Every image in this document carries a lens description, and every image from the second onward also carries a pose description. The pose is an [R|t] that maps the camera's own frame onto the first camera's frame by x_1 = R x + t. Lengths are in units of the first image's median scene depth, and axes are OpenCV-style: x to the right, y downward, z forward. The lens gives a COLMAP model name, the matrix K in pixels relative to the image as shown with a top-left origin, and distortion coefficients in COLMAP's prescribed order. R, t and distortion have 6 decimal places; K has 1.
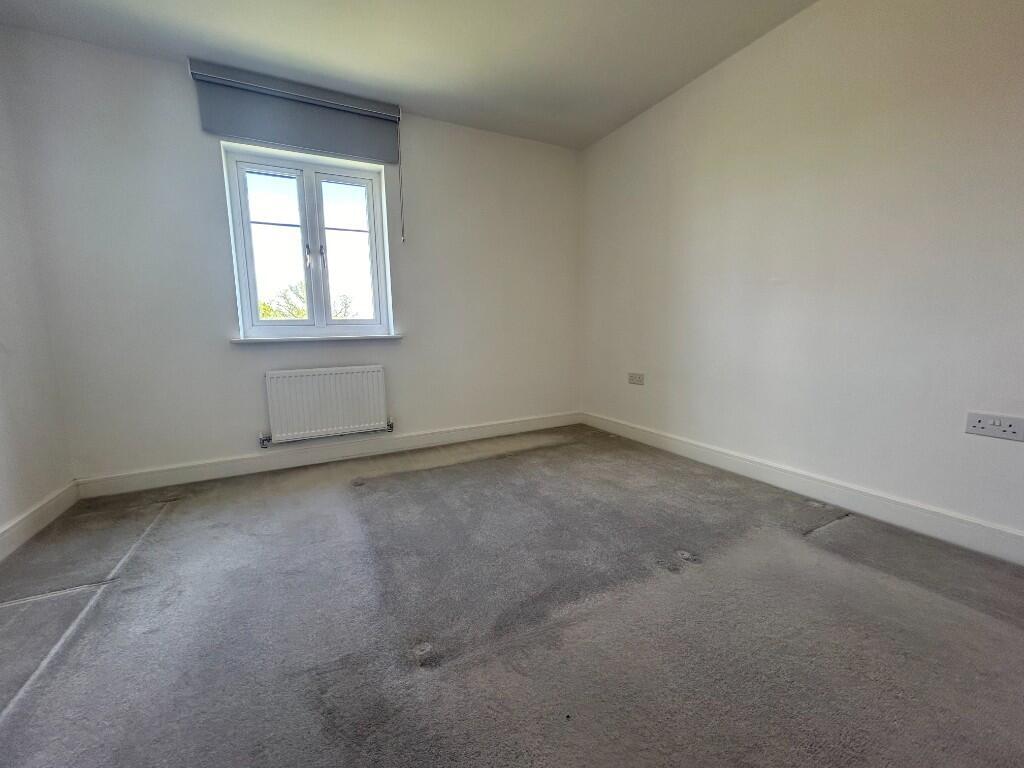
lens RADIAL K [[412.0, 0, 512.0], [0, 412.0, 384.0], [0, 0, 1]] dist [-0.000915, 0.000713]
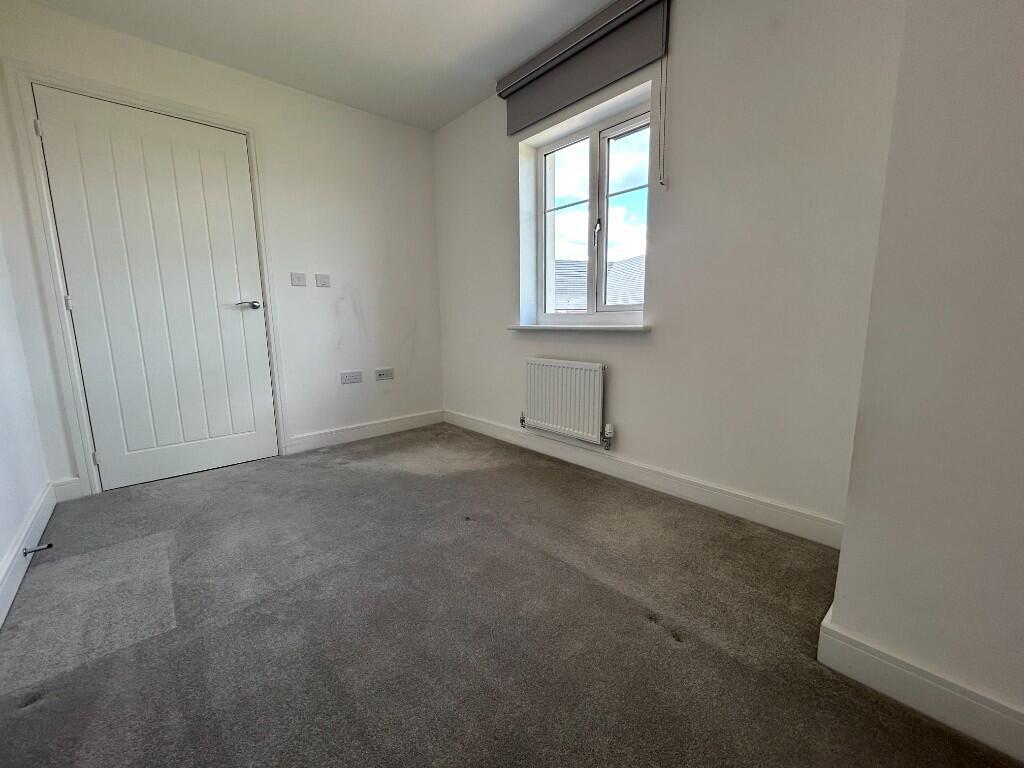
lens RADIAL K [[412.0, 0, 512.0], [0, 412.0, 384.0], [0, 0, 1]] dist [-0.000915, 0.000713]
pose [[0.228721, 0.179008, -0.956892, 0.379985], [-0.124314, 0.980272, 0.153667, -0.108693], [0.965522, 0.083808, 0.246462, 0.641807]]
